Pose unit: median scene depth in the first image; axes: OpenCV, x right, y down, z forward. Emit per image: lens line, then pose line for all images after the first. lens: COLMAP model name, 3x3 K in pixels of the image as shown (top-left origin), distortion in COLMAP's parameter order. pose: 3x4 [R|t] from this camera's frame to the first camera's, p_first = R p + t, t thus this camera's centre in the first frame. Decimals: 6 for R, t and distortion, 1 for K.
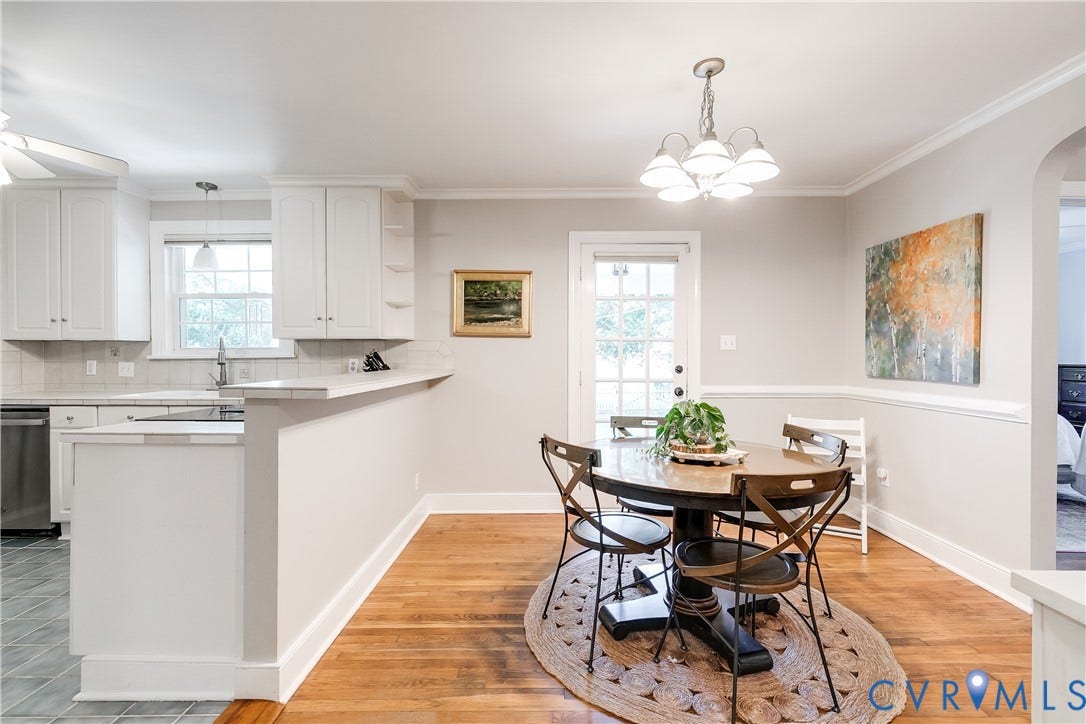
lens RADIAL K [[497.9, 0, 545.4], [0, 497.9, 358.0], [0, 0, 1]] dist [0.005180, -0.000931]
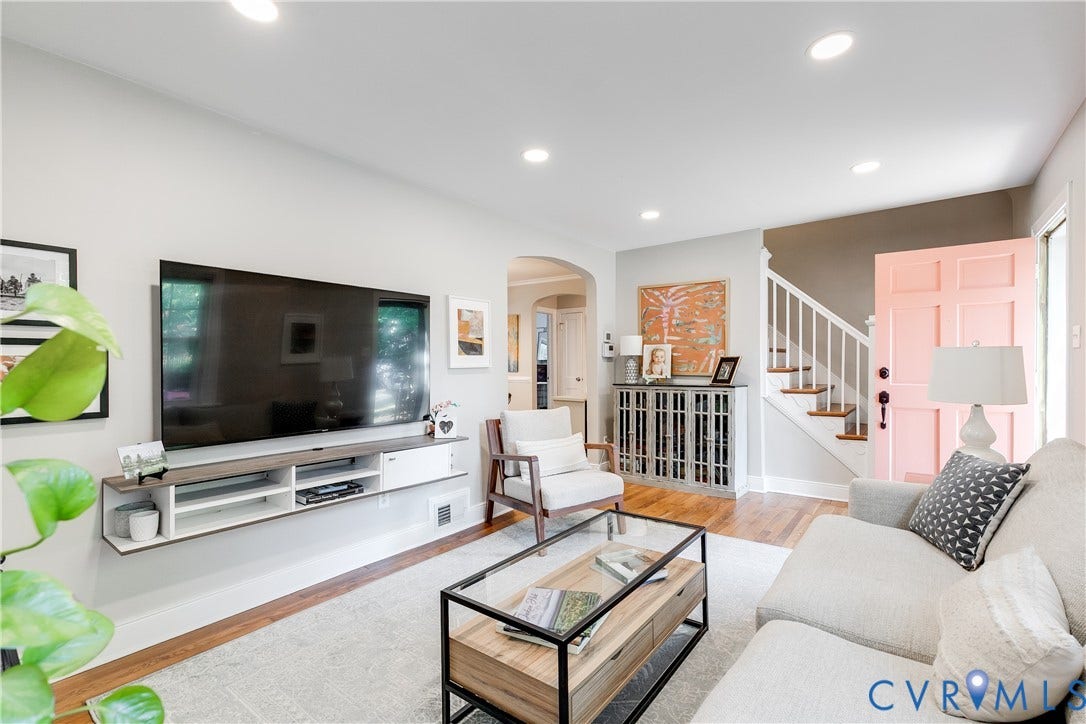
lens RADIAL K [[497.9, 0, 562.3], [0, 497.9, 366.8], [0, 0, 1]] dist [0.005180, -0.000931]
pose [[0.572276, -0.013744, 0.819946, -1.027392], [0.010415, 0.999901, 0.009492, -0.002103], [-0.819995, 0.003108, 0.572362, -0.666396]]
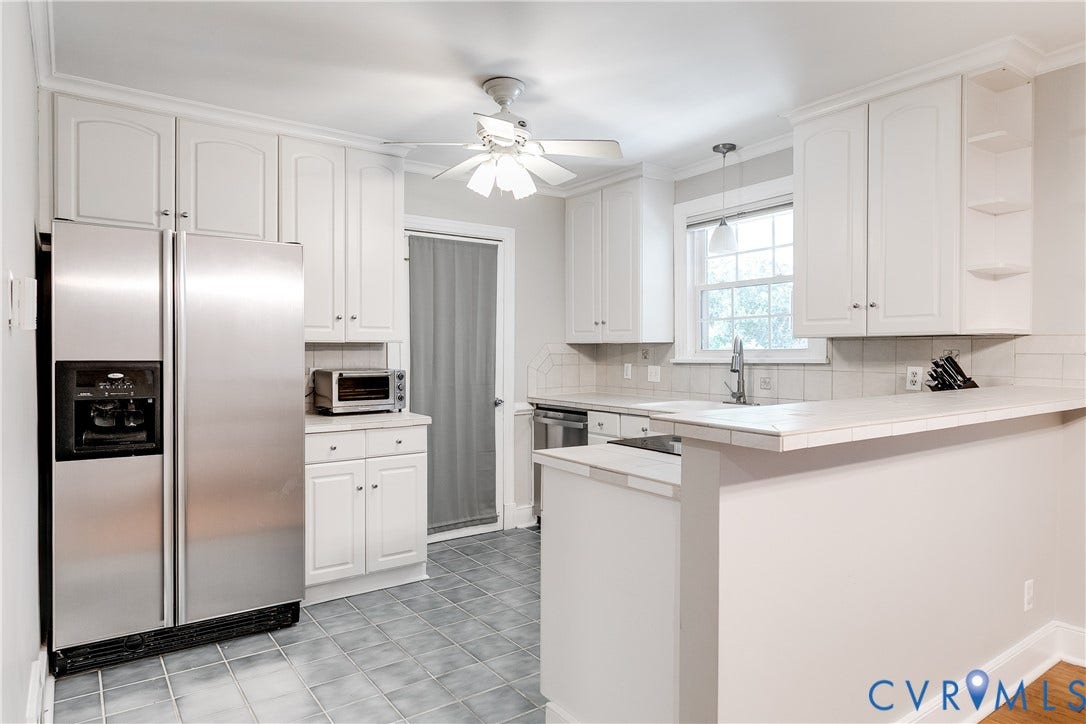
lens RADIAL K [[655.3, 0, 545.4], [0, 655.3, 363.3], [0, 0, 1]] dist [0.008812, -0.005812]
pose [[0.585360, 0.013891, -0.810655, 0.011738], [-0.002080, 0.999876, 0.015631, -0.015301], [0.810771, -0.007464, 0.585316, 0.148876]]
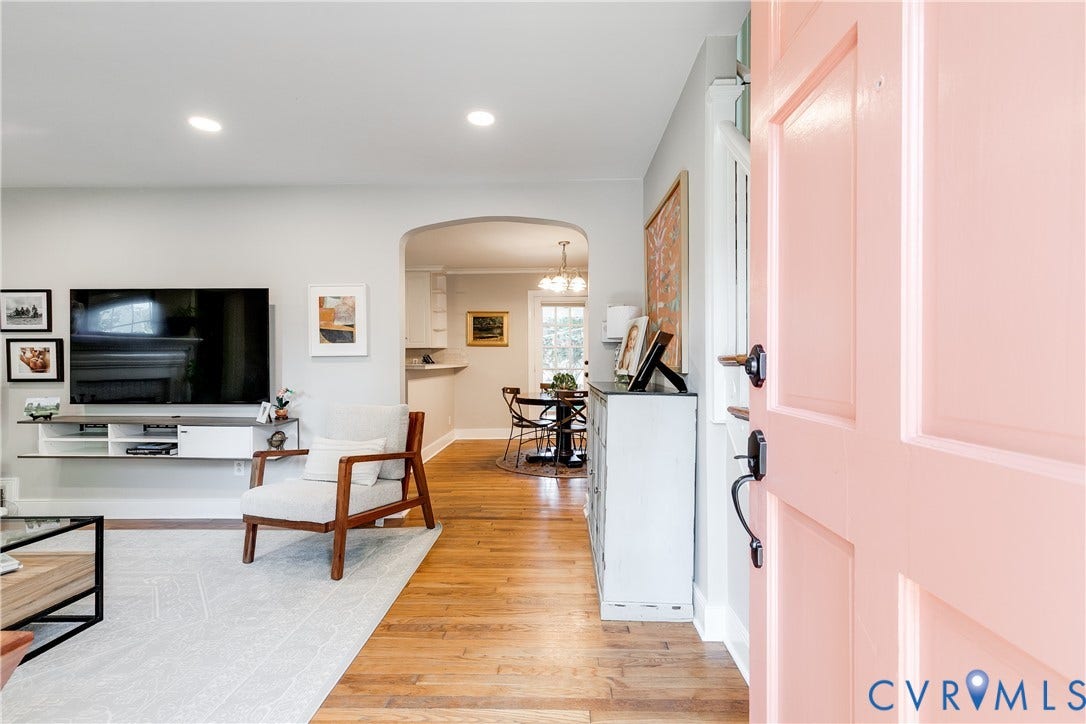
lens RADIAL K [[497.9, 0, 563.6], [0, 497.9, 366.3], [0, 0, 1]] dist [0.005180, -0.000931]
pose [[0.999959, -0.008947, -0.001310, 0.188995], [0.008952, 0.999952, 0.003966, 0.029473], [0.001275, -0.003978, 0.999991, -0.928405]]
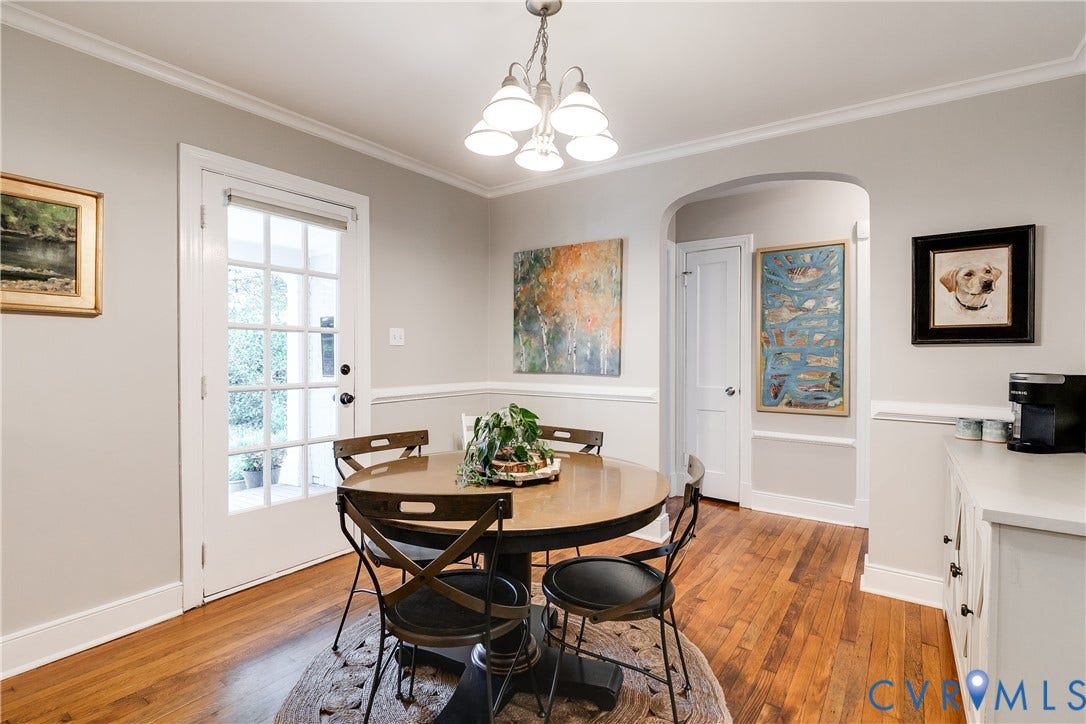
lens RADIAL K [[521.7, 0, 545.6], [0, 521.7, 360.4], [0, 0, 1]] dist [0.004085, 0.000715]
pose [[0.565067, -0.010496, 0.824978, -0.232094], [0.002445, 0.999936, 0.011048, 0.000221], [-0.825041, -0.004226, 0.565057, 0.296984]]
